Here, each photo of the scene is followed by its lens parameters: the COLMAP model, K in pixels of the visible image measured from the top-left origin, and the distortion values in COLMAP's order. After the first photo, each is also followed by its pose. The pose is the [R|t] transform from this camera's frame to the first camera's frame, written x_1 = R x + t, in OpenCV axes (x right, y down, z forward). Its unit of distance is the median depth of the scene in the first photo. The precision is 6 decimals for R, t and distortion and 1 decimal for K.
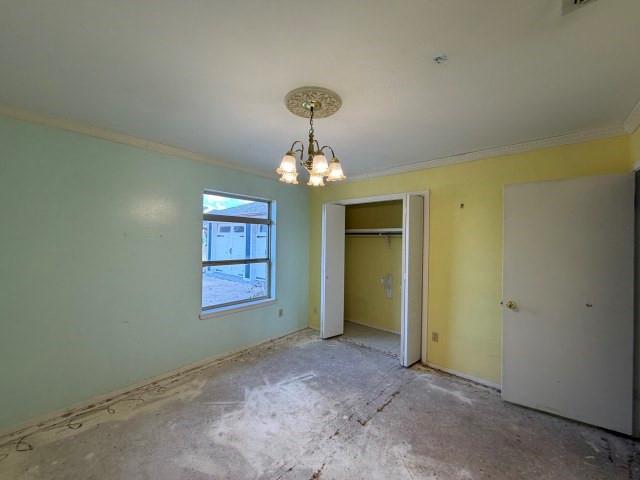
lens RADIAL K [[257.0, 0, 320.4], [0, 257.0, 239.1], [0, 0, 1]] dist [0.004249, 0.000133]
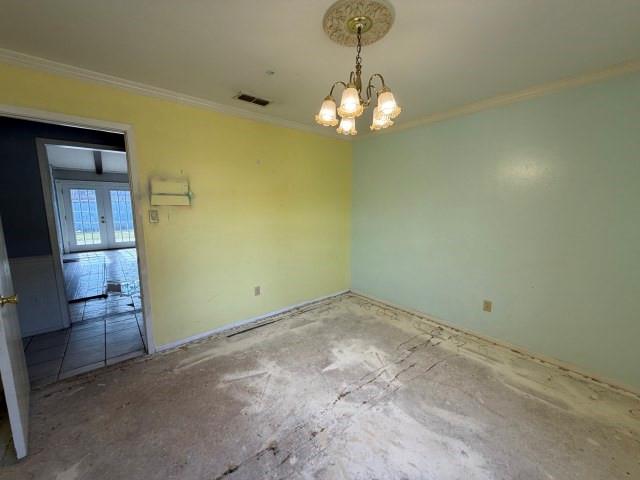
lens RADIAL K [[257.0, 0, 320.7], [0, 257.0, 243.3], [0, 0, 1]] dist [0.004249, 0.000133]
pose [[-0.988211, -0.039414, 0.147937, -0.057730], [-0.019234, 0.990599, 0.135441, 0.047894], [-0.151884, 0.130999, -0.979679, 1.812078]]
